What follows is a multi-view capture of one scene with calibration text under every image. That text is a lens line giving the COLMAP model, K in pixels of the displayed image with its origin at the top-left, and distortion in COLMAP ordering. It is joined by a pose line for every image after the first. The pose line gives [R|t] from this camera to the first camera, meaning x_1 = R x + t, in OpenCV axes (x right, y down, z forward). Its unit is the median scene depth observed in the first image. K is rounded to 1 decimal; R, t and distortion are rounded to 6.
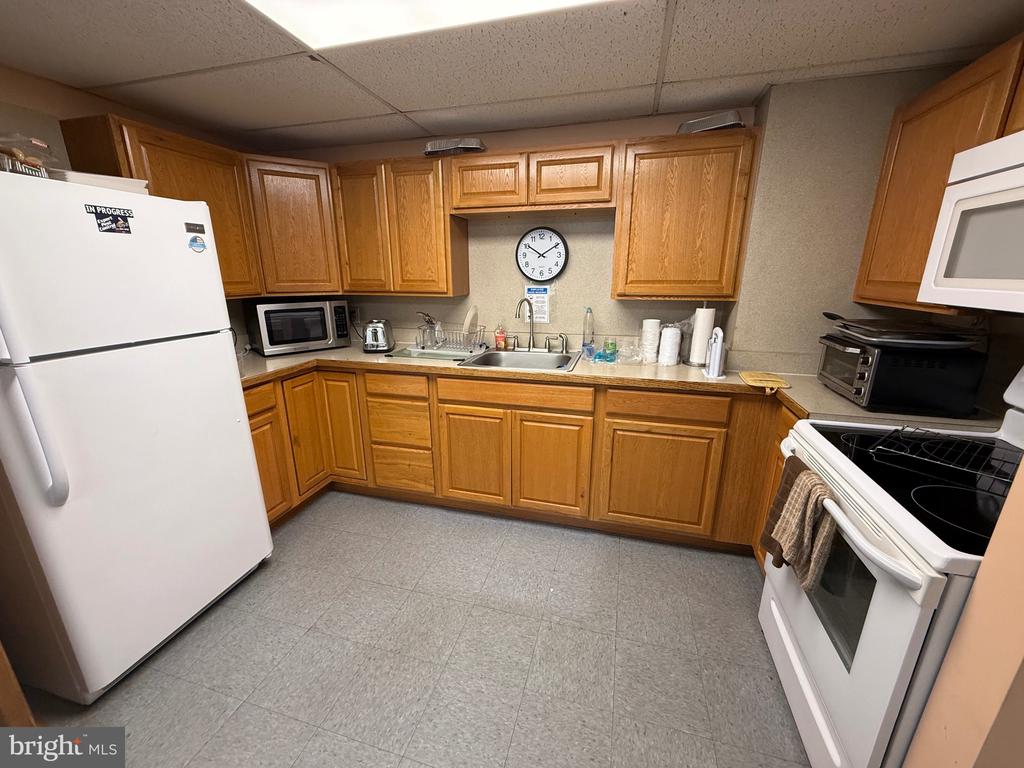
lens RADIAL K [[401.8, 0, 512.0], [0, 401.8, 384.0], [0, 0, 1]] dist [0.000802, 0.000119]
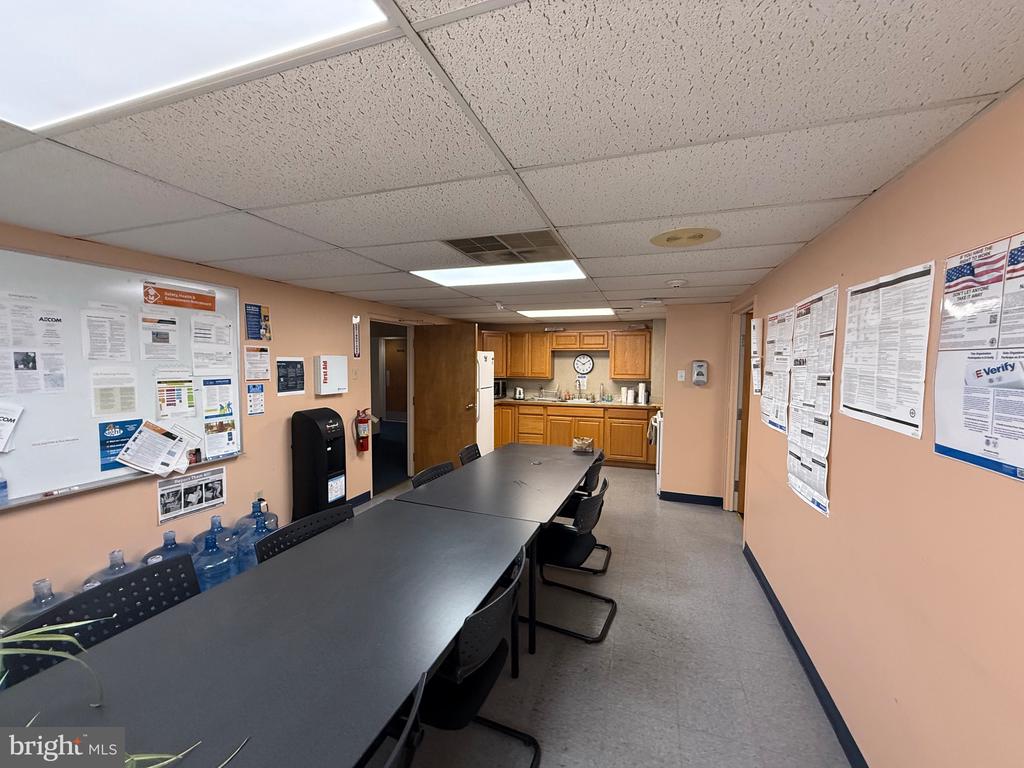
lens RADIAL K [[401.8, 0, 512.0], [0, 401.8, 384.0], [0, 0, 1]] dist [0.000802, 0.000119]
pose [[0.998533, 0.012735, -0.052637, -0.278478], [-0.023897, 0.975827, -0.217234, 0.429821], [0.048598, 0.218173, 0.974699, -1.718511]]
